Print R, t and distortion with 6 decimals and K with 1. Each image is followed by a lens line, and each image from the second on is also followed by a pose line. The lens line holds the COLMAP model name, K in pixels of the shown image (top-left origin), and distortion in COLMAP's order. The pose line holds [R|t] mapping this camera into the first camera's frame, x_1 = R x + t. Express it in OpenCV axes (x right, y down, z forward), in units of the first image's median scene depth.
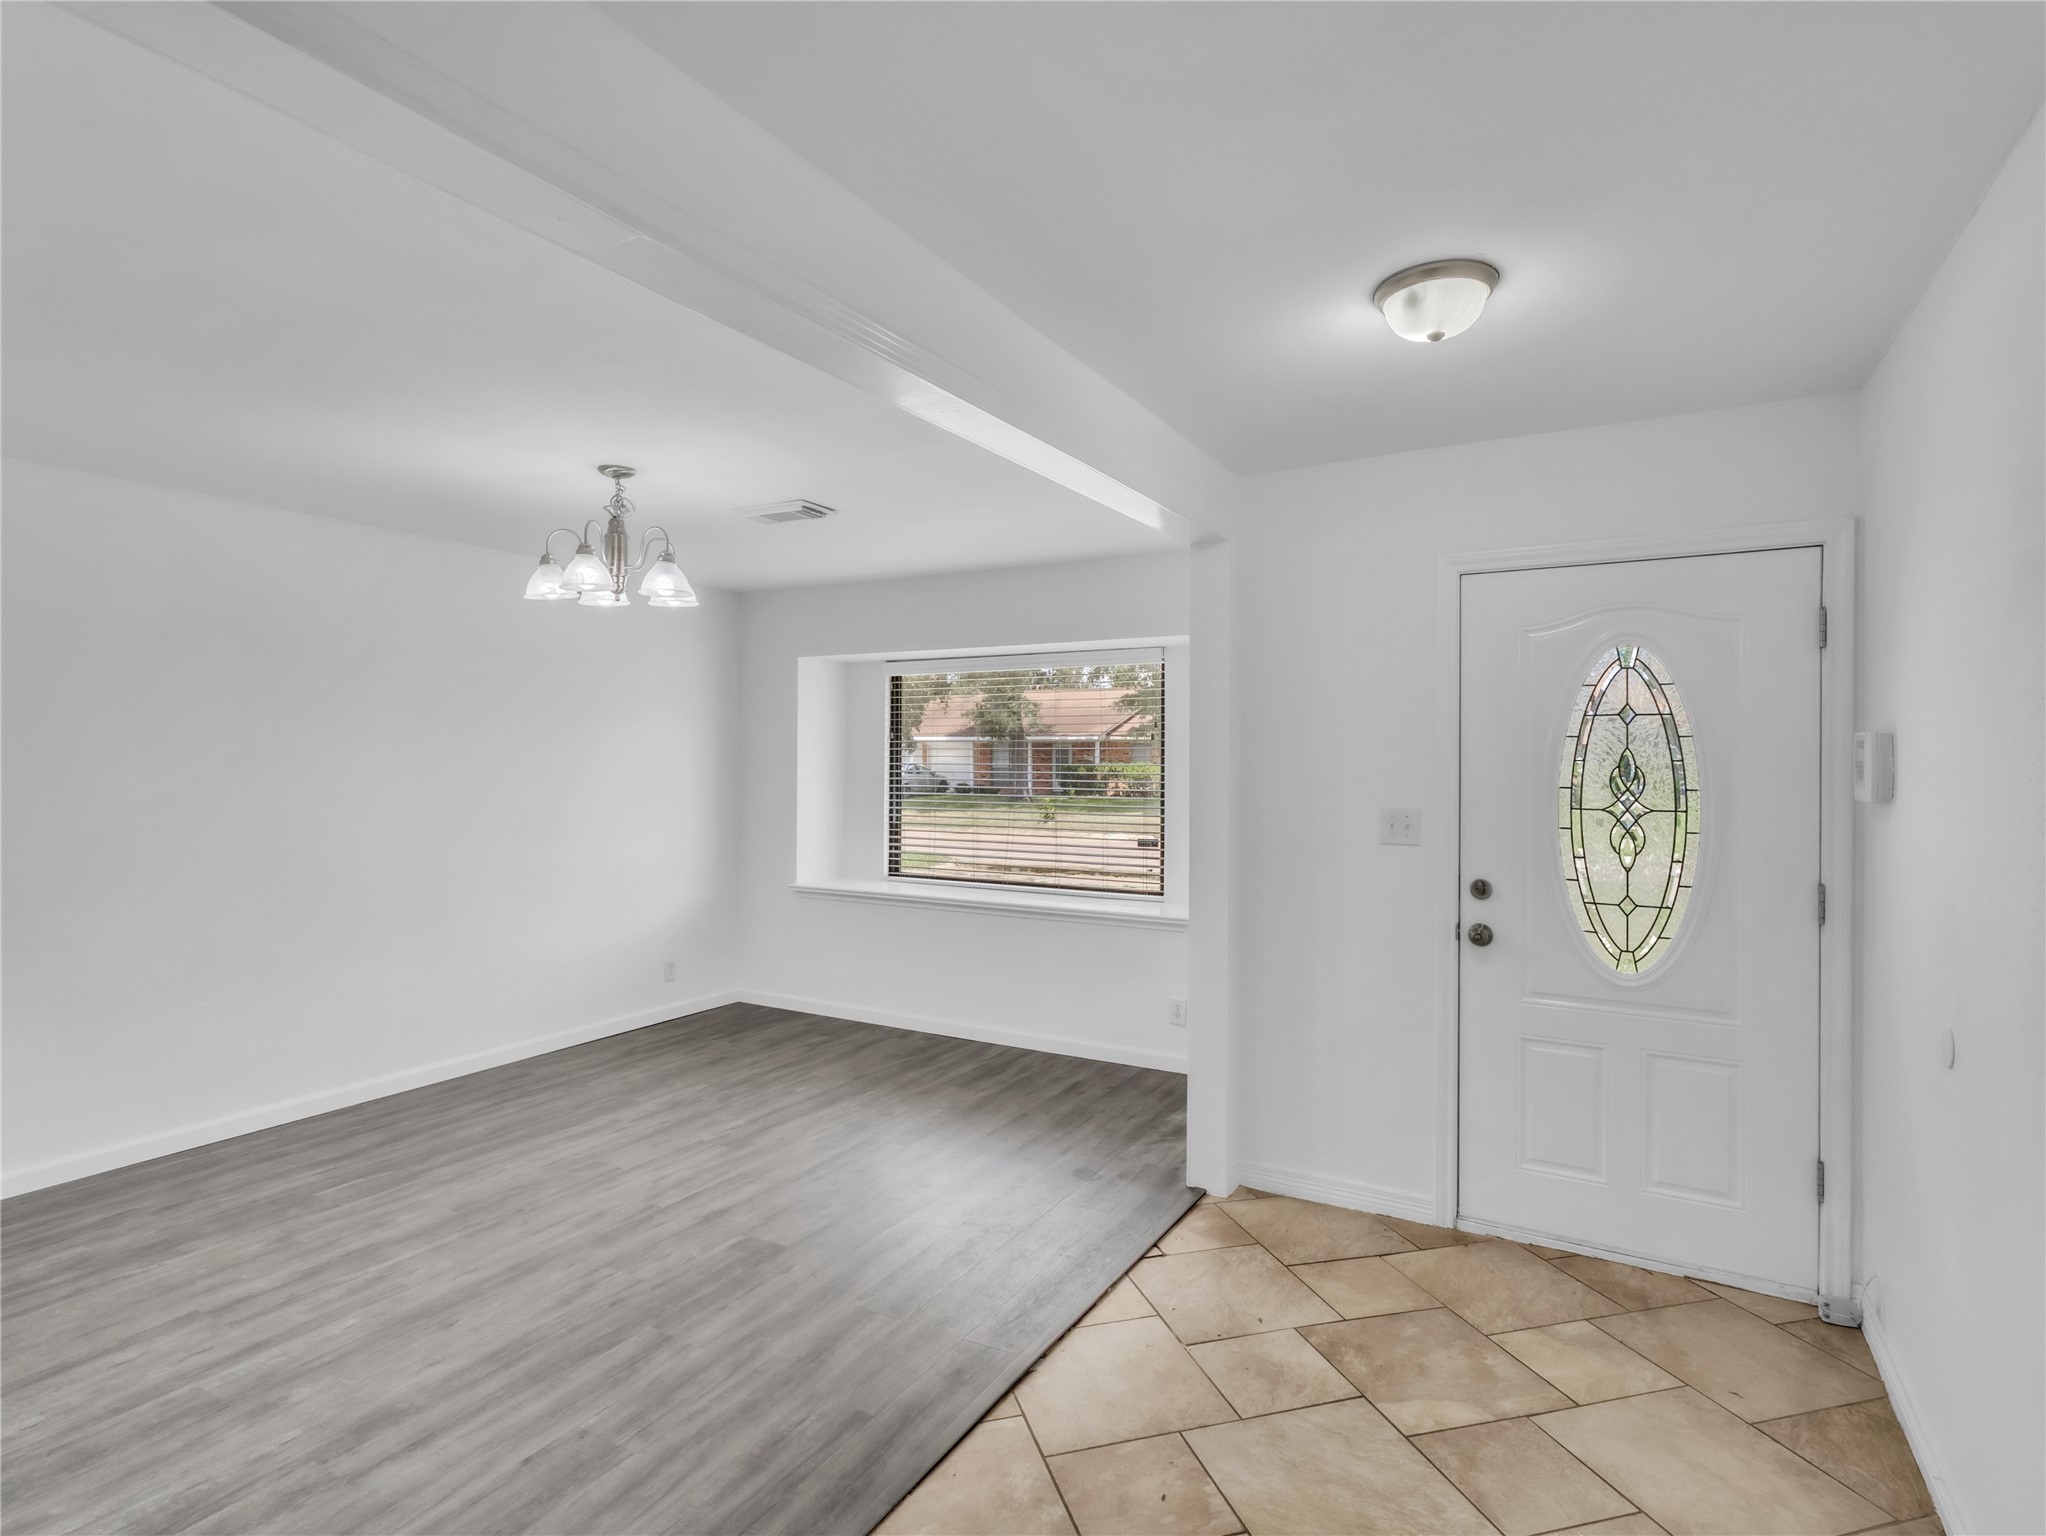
lens RADIAL K [[1068.9, 0, 1029.6], [0, 1068.9, 751.7], [0, 0, 1]] dist [0.000522, 0.001091]
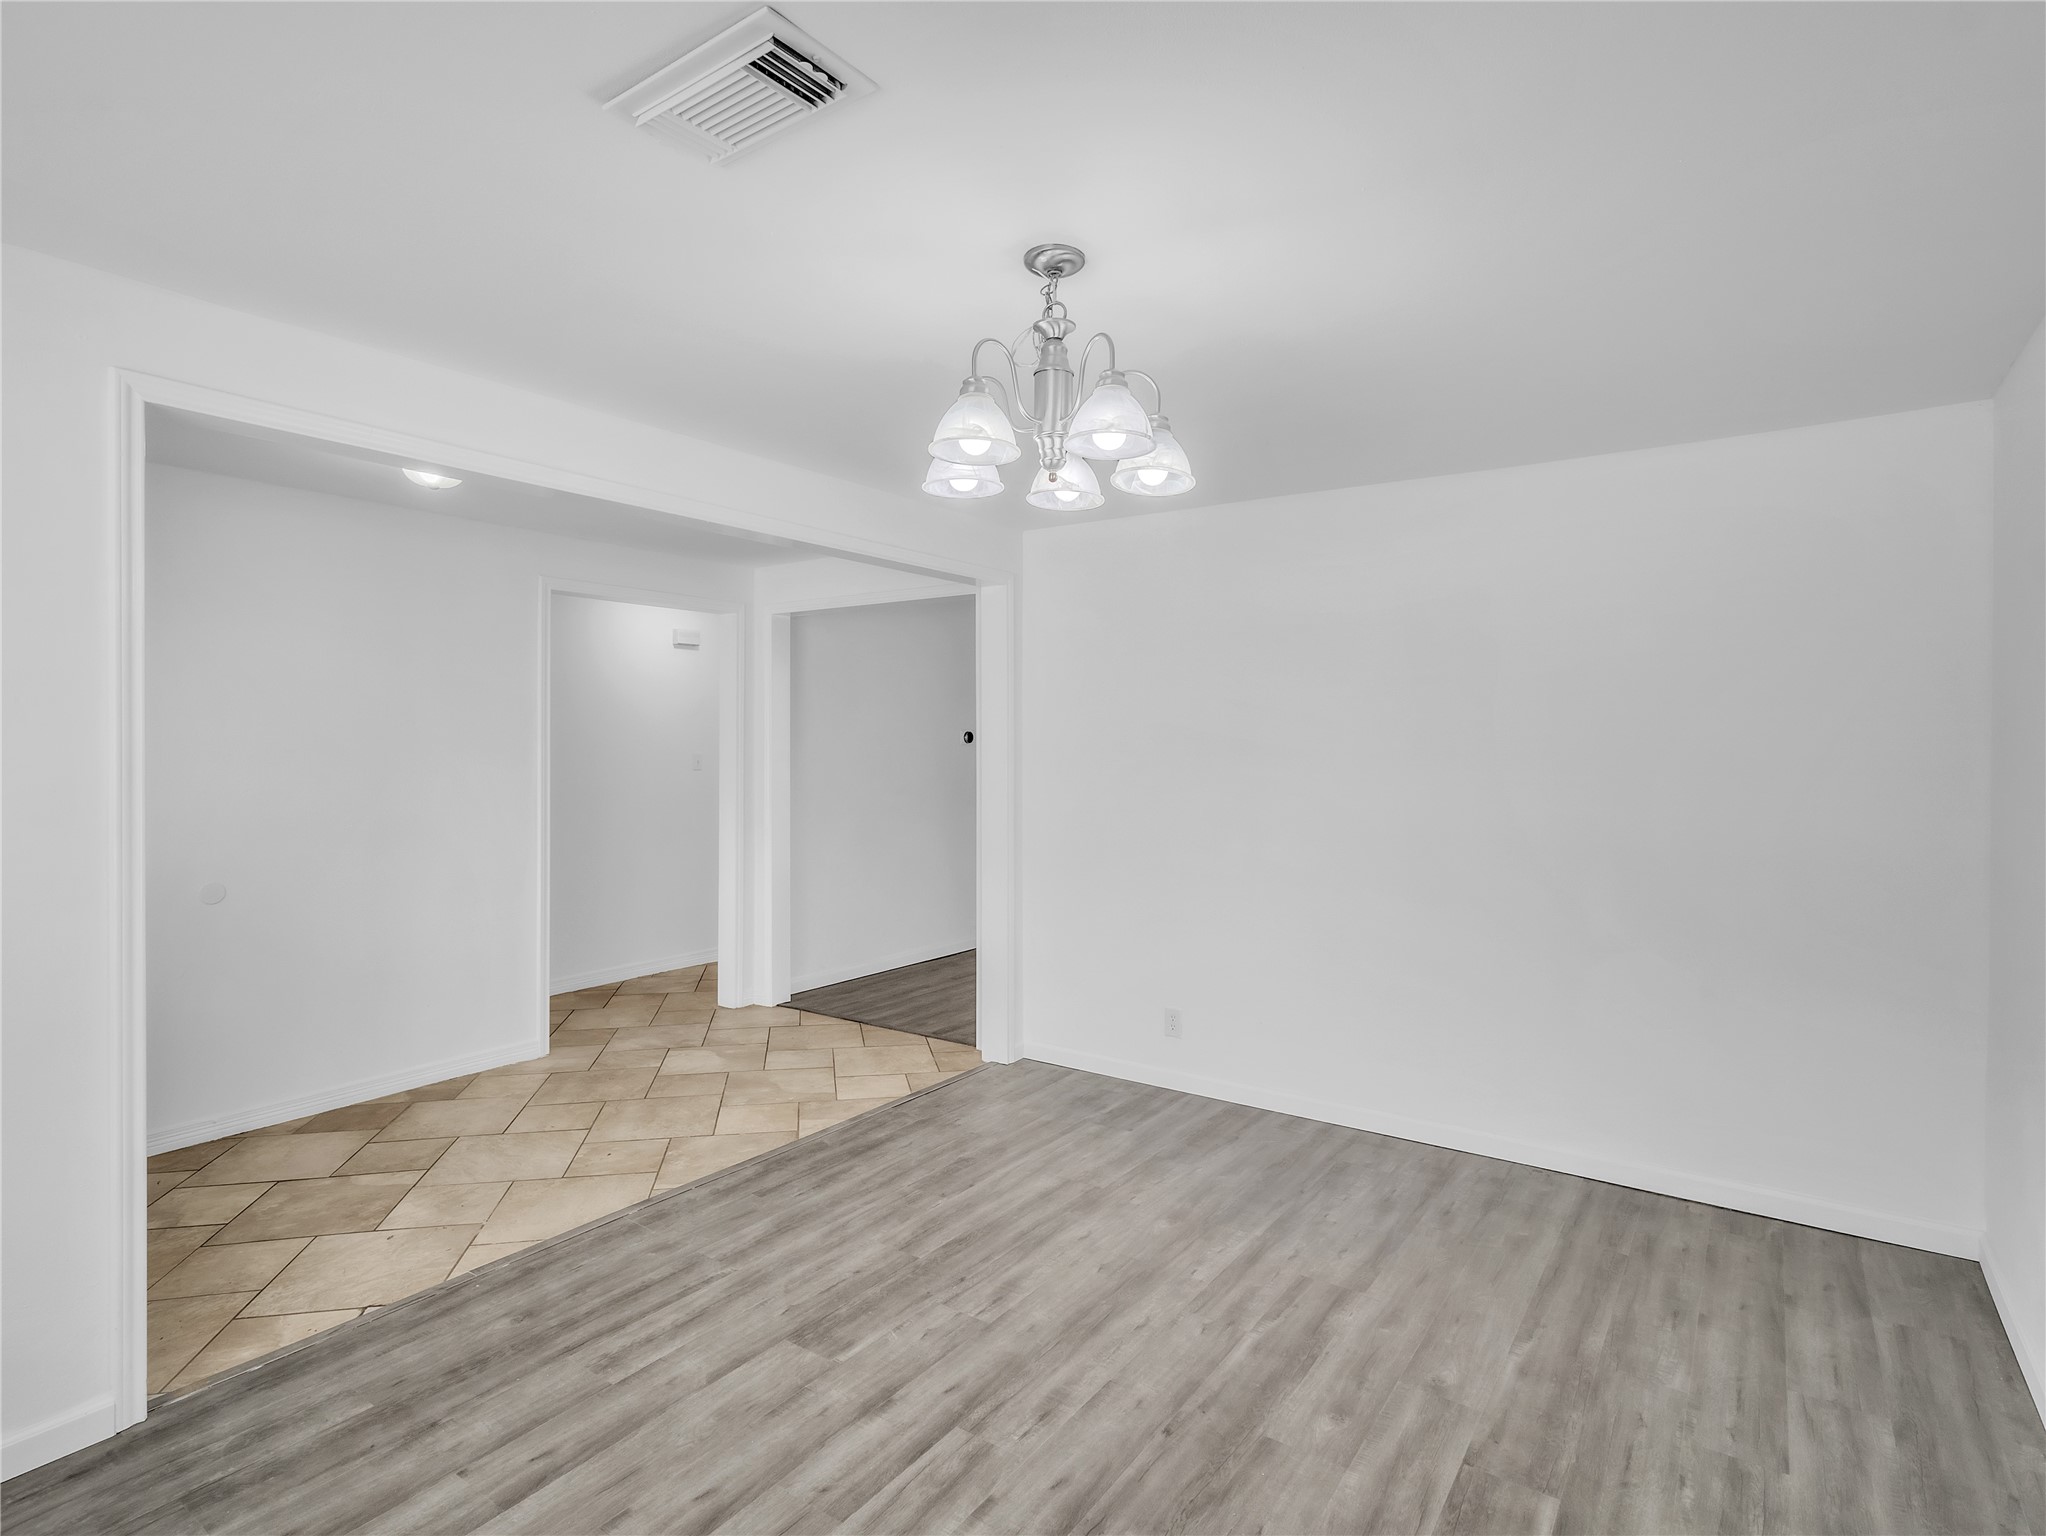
lens RADIAL K [[1059.5, 0, 1020.1], [0, 1059.5, 764.8], [0, 0, 1]] dist [-0.000407, 0.002925]
pose [[-0.995490, -0.009880, 0.094347, -0.507381], [-0.008730, 0.999883, 0.012598, 0.010142], [-0.094460, 0.011718, -0.995460, 1.895751]]
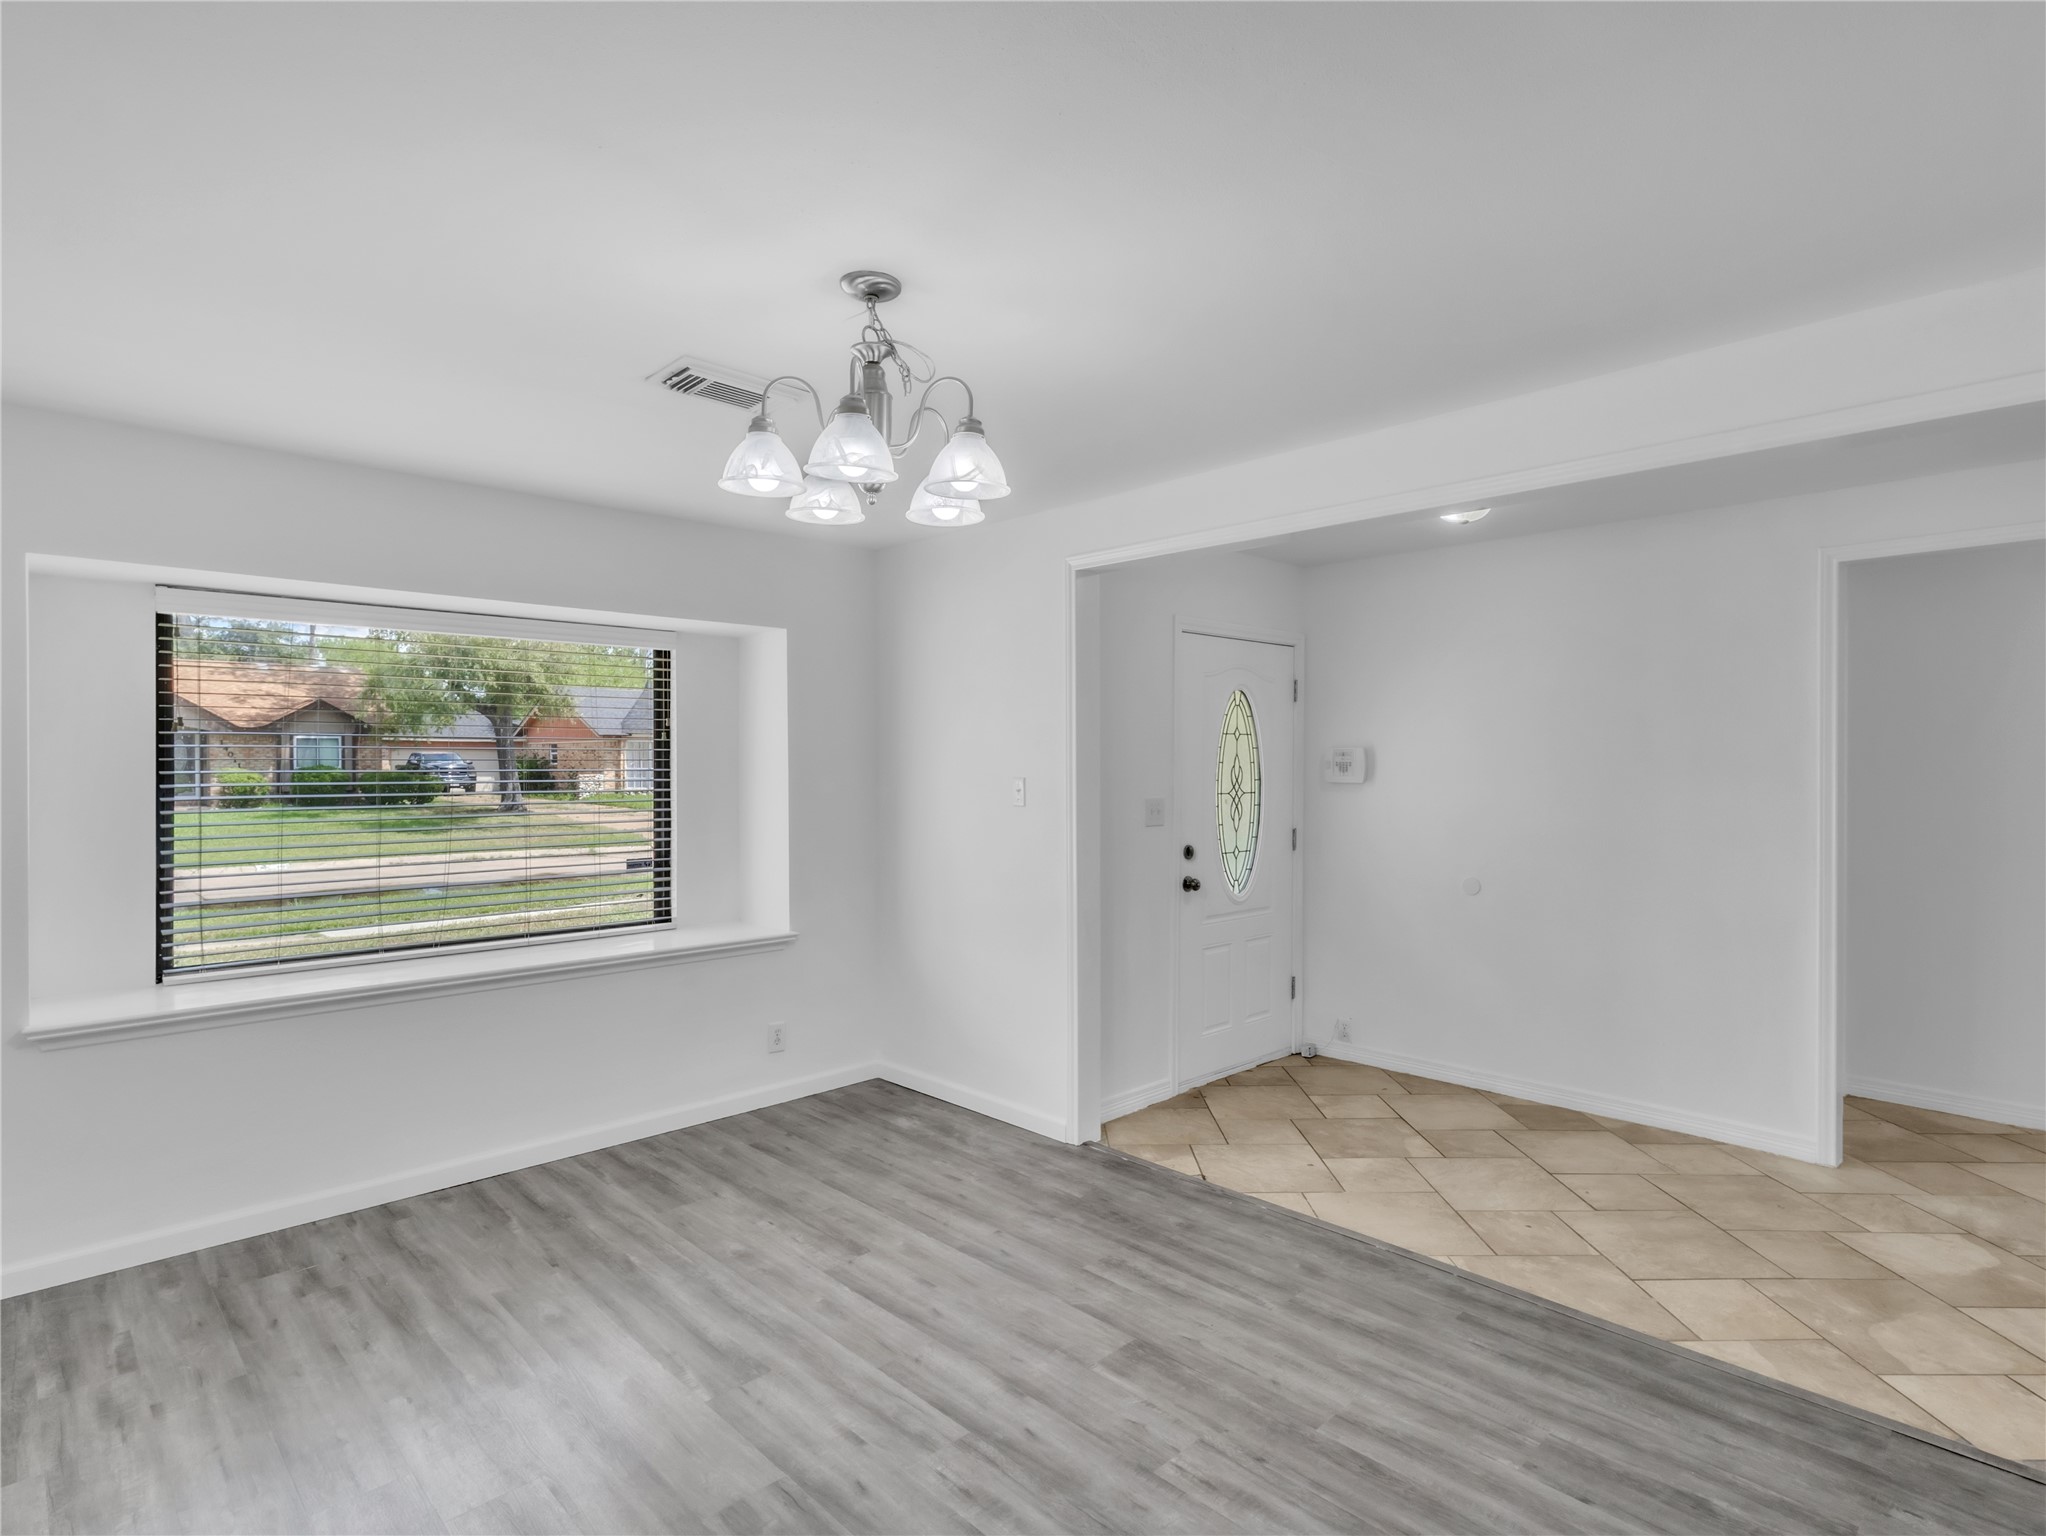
lens RADIAL K [[1059.5, 0, 1020.1], [0, 1059.5, 764.8], [0, 0, 1]] dist [-0.000407, 0.002925]
pose [[0.279656, -0.005979, 0.960082, -1.122045], [-0.005235, 0.999956, 0.007752, 0.000843], [-0.960086, -0.007194, 0.279612, 0.906439]]
